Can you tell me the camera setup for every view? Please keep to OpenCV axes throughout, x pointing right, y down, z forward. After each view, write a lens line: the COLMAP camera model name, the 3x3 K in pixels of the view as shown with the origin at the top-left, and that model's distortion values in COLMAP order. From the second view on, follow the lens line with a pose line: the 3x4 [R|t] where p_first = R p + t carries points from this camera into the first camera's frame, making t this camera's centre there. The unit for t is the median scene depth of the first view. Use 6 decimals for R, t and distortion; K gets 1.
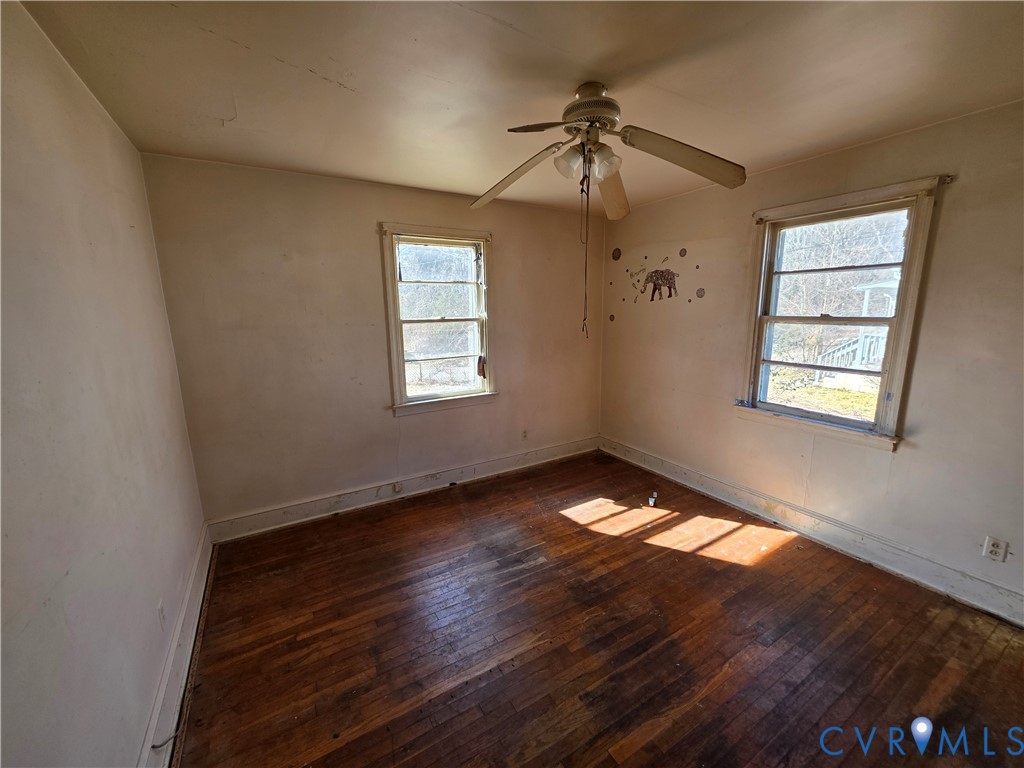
lens RADIAL K [[408.4, 0, 514.7], [0, 408.4, 381.3], [0, 0, 1]] dist [-0.003844, -0.000296]
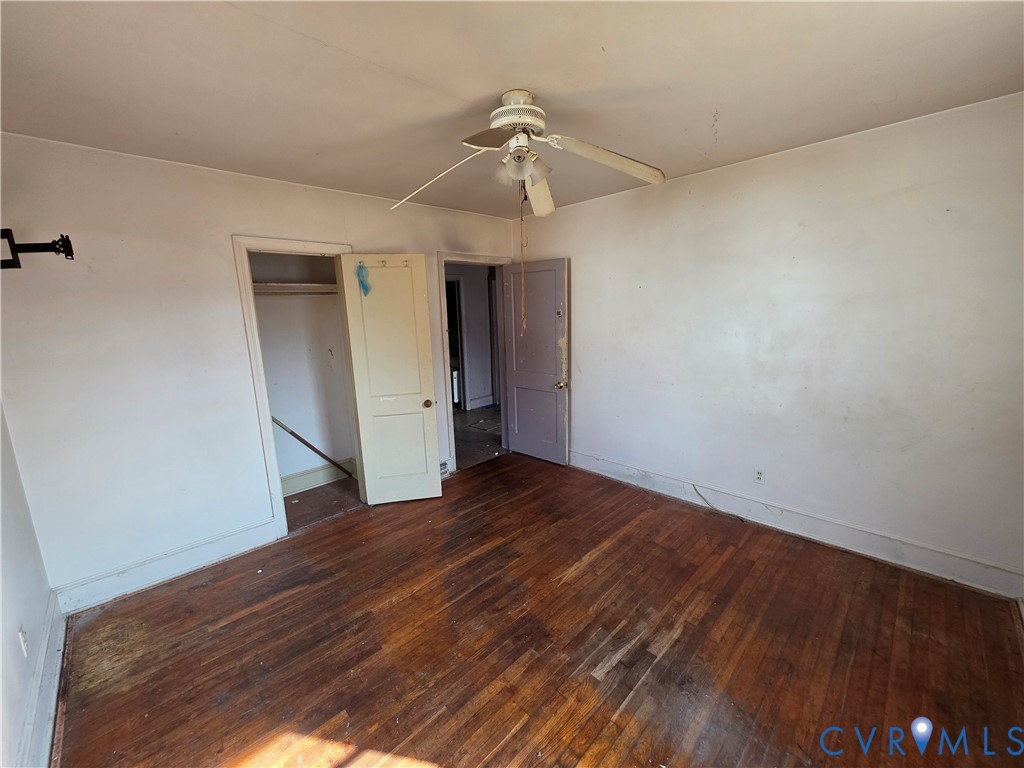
lens RADIAL K [[408.4, 0, 511.0], [0, 408.4, 384.5], [0, 0, 1]] dist [-0.003844, -0.000296]
pose [[-0.972411, 0.087937, -0.216065, 0.397671], [0.004314, 0.932847, 0.360247, -0.333346], [0.233235, 0.349376, -0.907490, 1.785621]]
